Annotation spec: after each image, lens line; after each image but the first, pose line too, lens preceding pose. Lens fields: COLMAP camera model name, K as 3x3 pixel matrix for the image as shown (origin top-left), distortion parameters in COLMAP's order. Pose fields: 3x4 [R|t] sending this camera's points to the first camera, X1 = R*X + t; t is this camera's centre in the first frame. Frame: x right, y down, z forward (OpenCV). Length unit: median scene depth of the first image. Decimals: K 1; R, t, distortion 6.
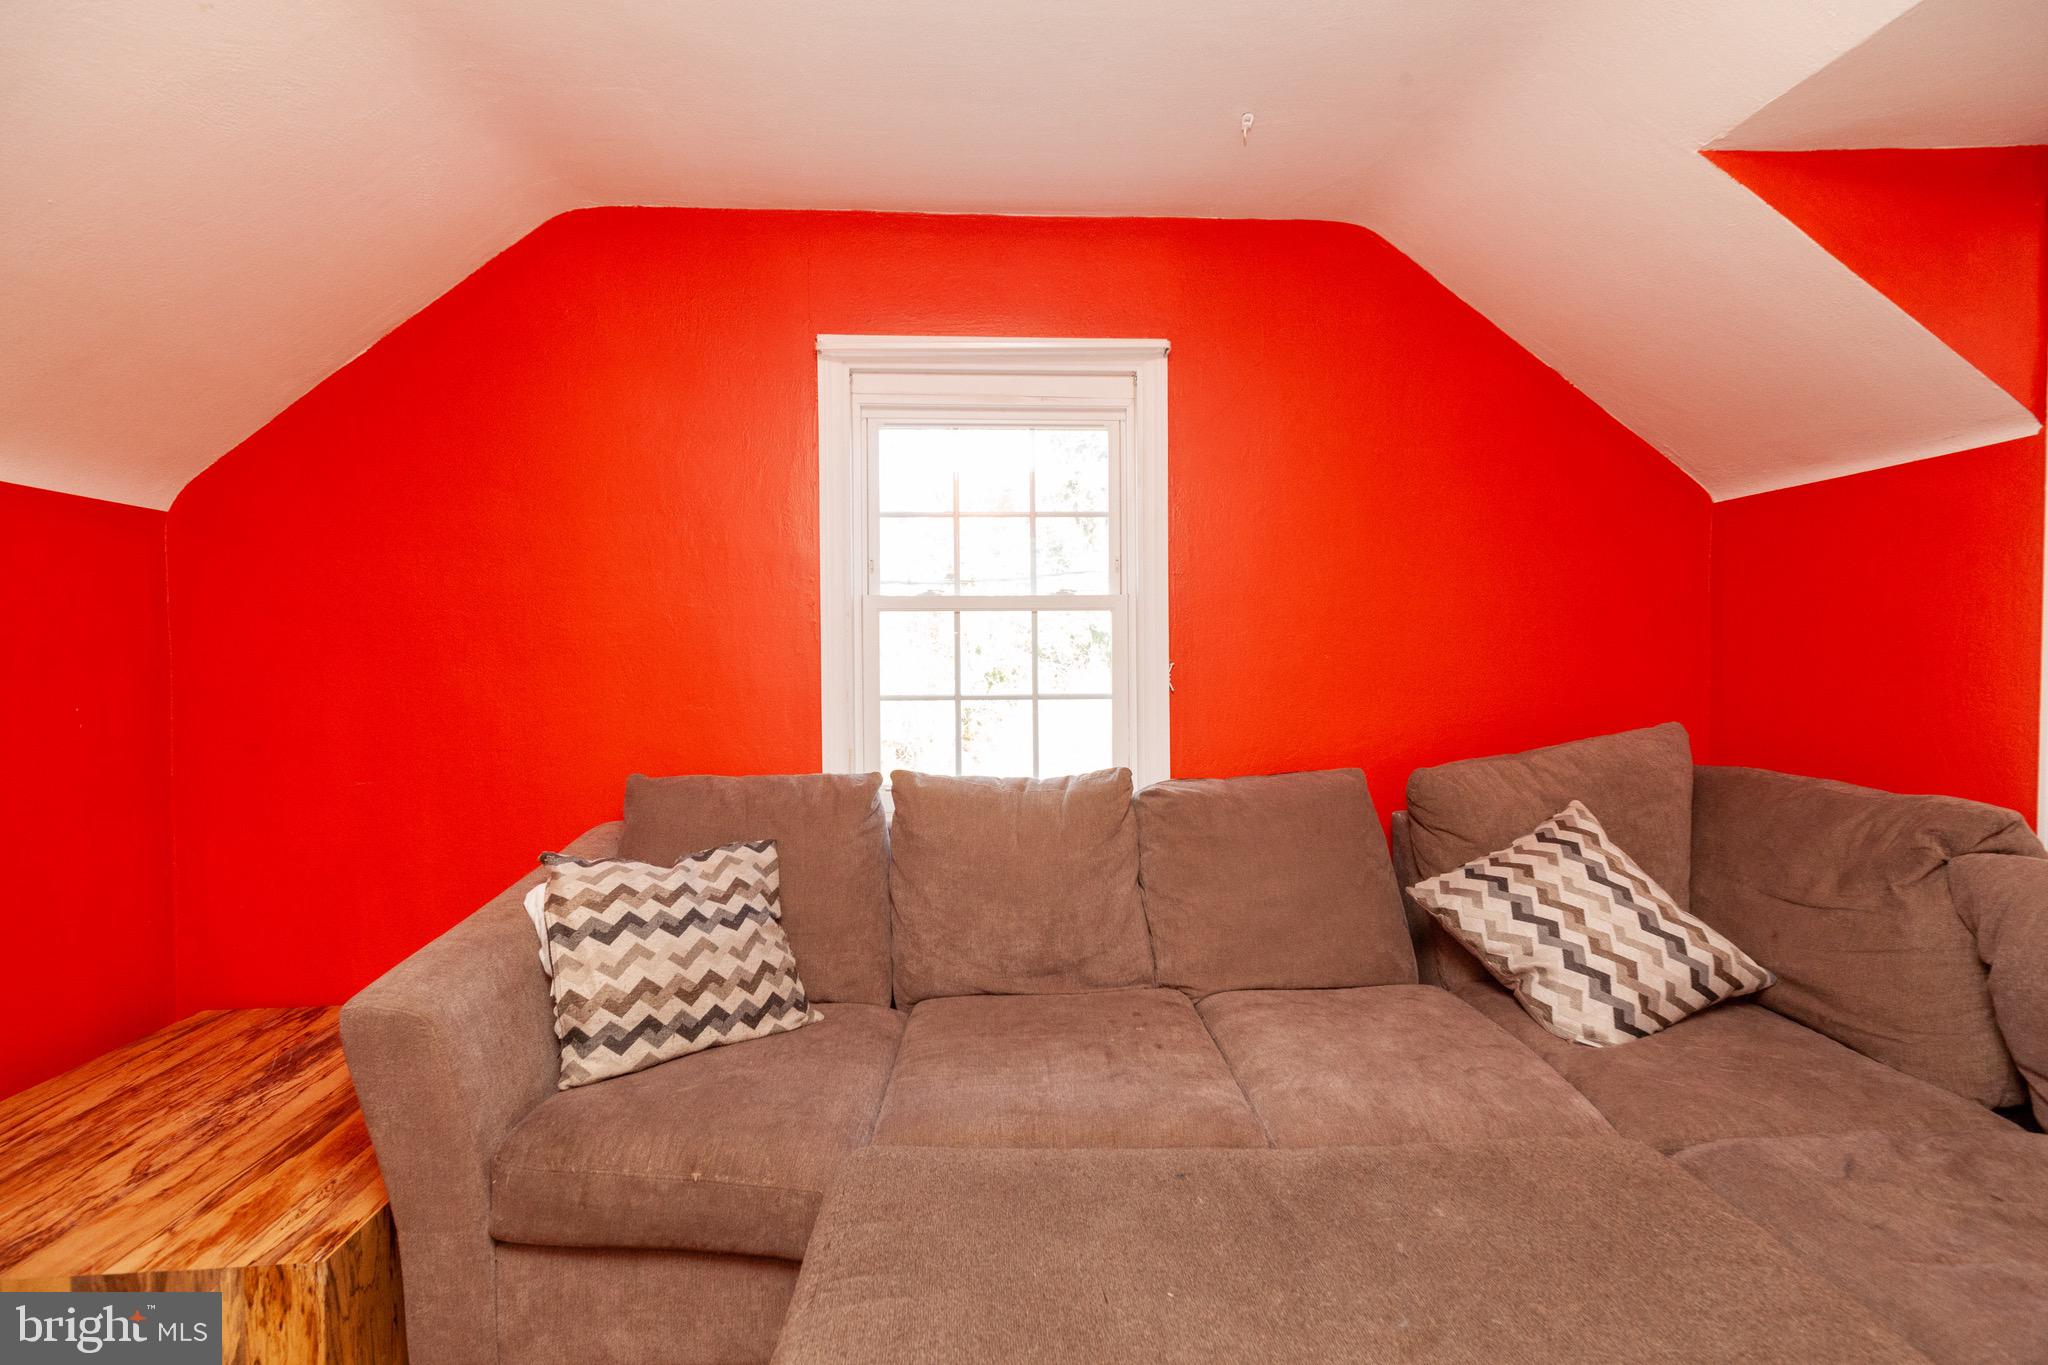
lens RADIAL K [[880.2, 0, 1022.0], [0, 880.2, 676.8], [0, 0, 1]] dist [0.007141, 0.000649]
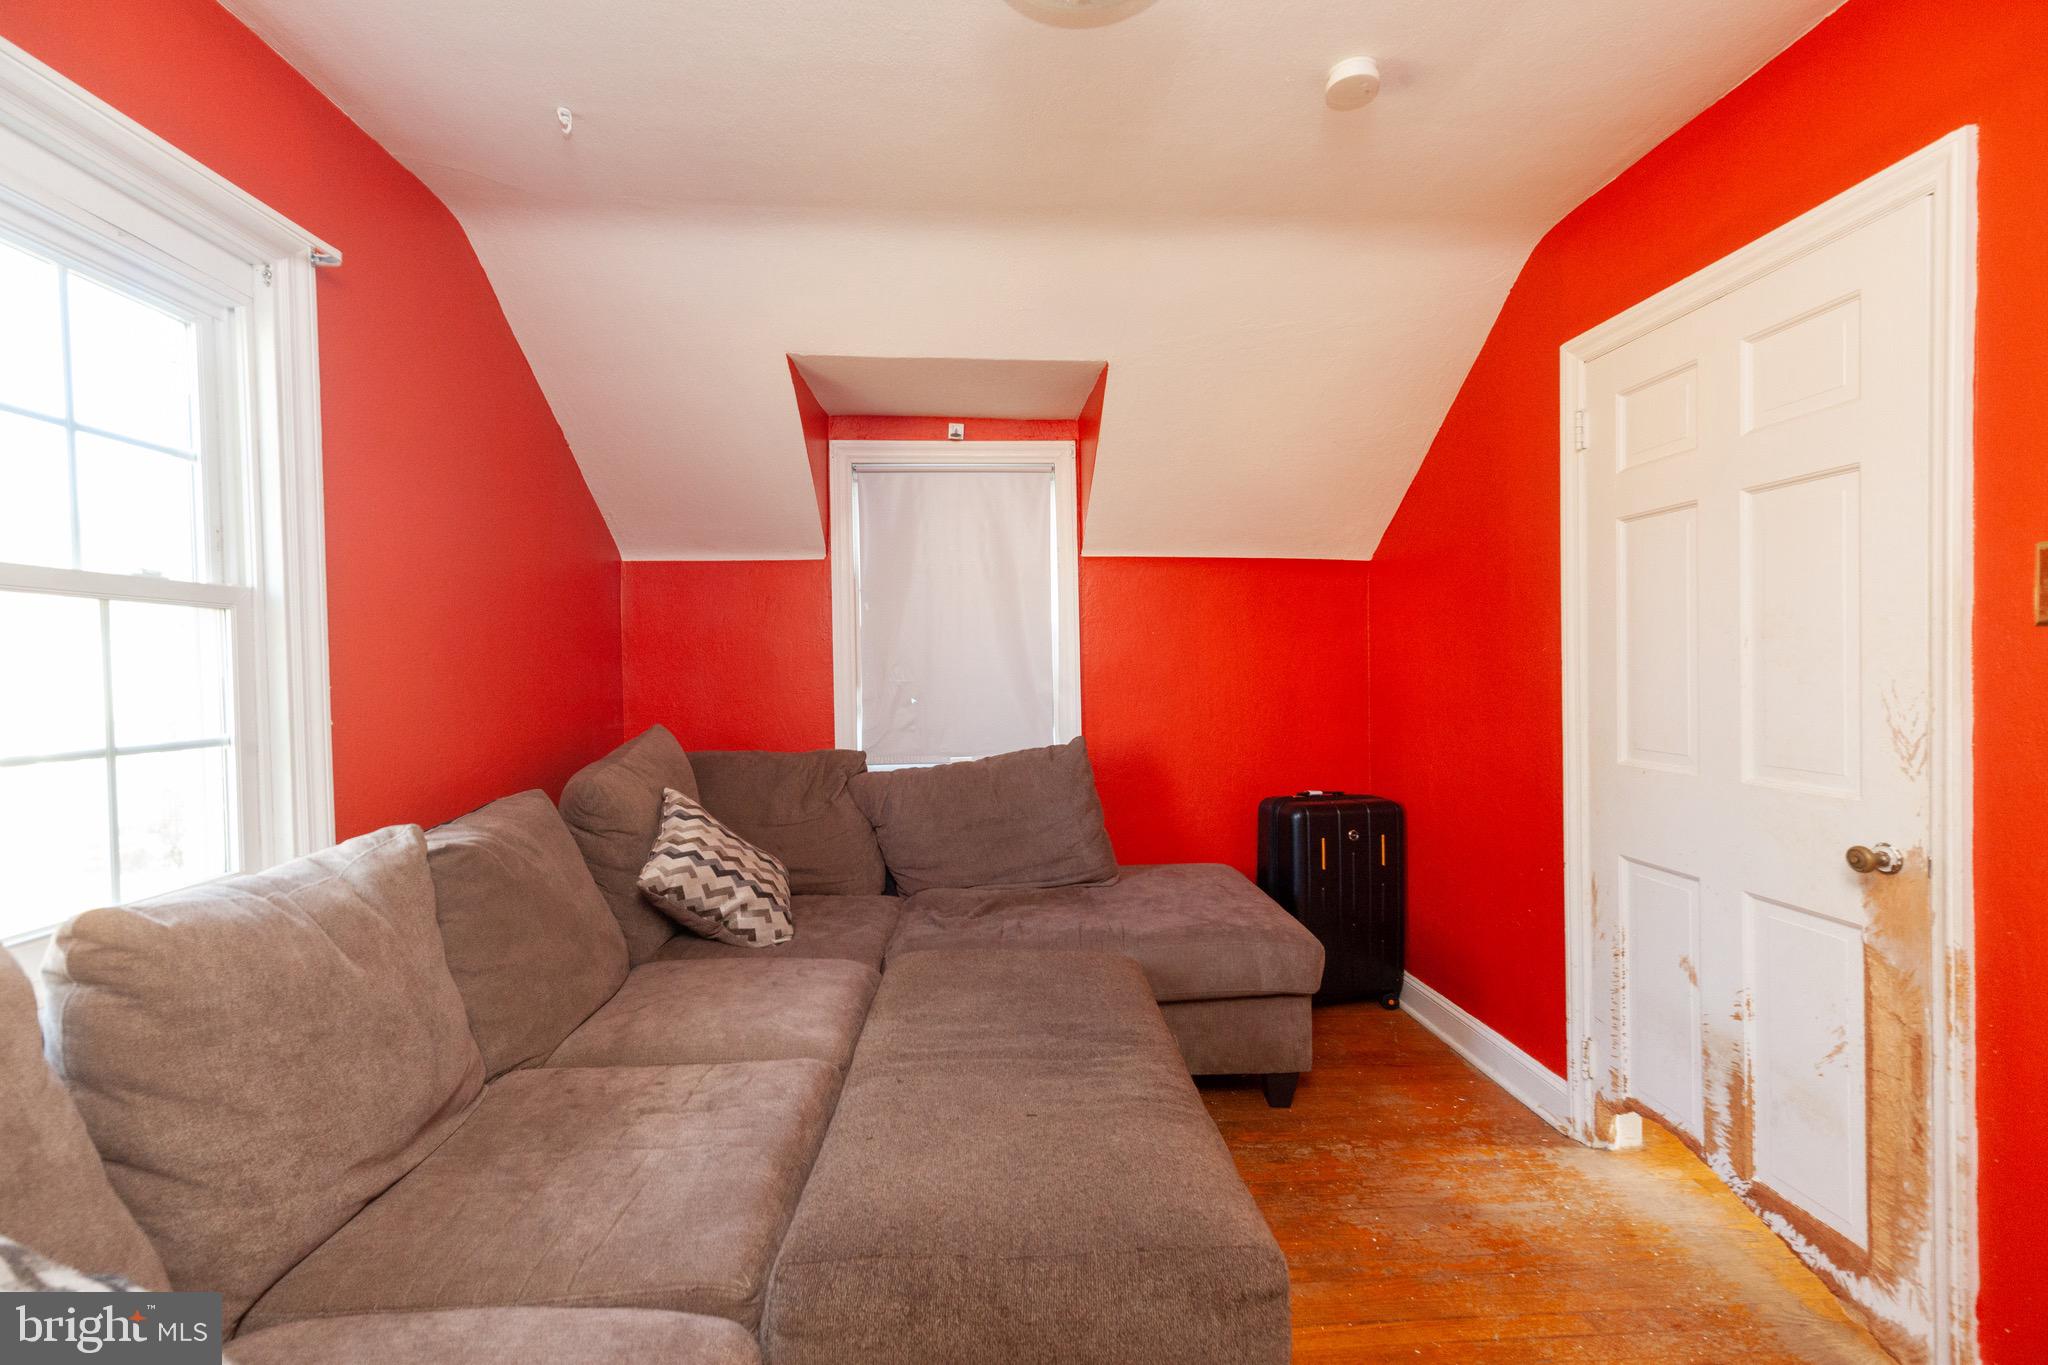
lens RADIAL K [[880.2, 0, 1022.0], [0, 880.2, 676.8], [0, 0, 1]] dist [0.007141, 0.000649]
pose [[-0.004578, -0.003639, 0.999983, -0.694972], [0.039564, 0.999210, 0.003817, -0.005415], [-0.999207, 0.039580, -0.004430, 0.521472]]
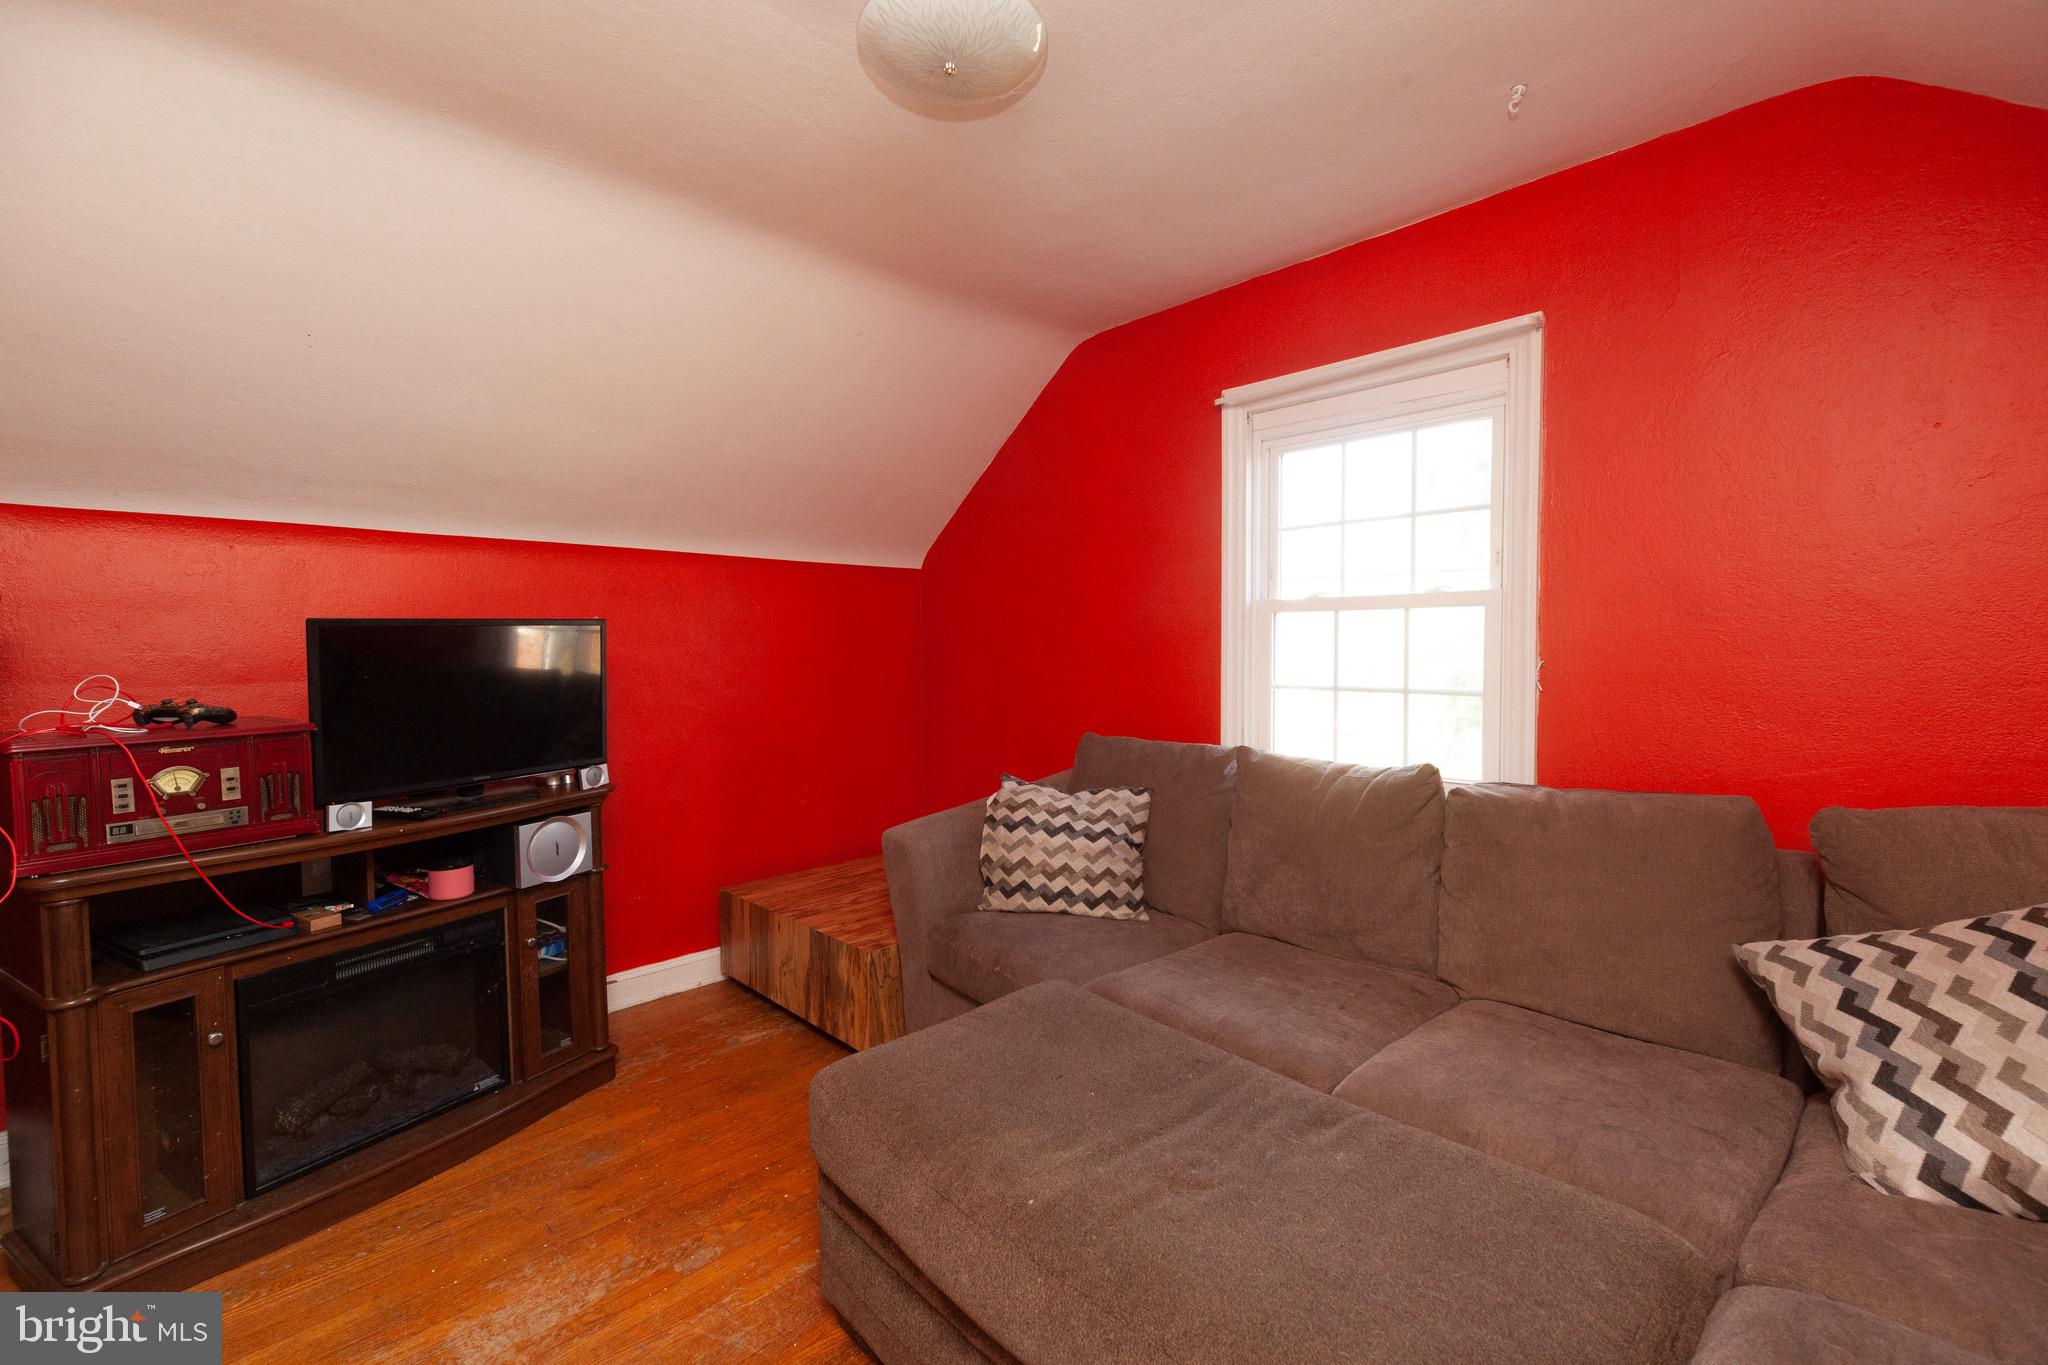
lens RADIAL K [[880.2, 0, 1022.0], [0, 880.2, 676.8], [0, 0, 1]] dist [0.007141, 0.000649]
pose [[0.652331, 0.030971, -0.757301, 0.635125], [-0.008817, 0.999407, 0.033277, -0.030778], [0.757883, -0.015030, 0.652217, -0.030393]]
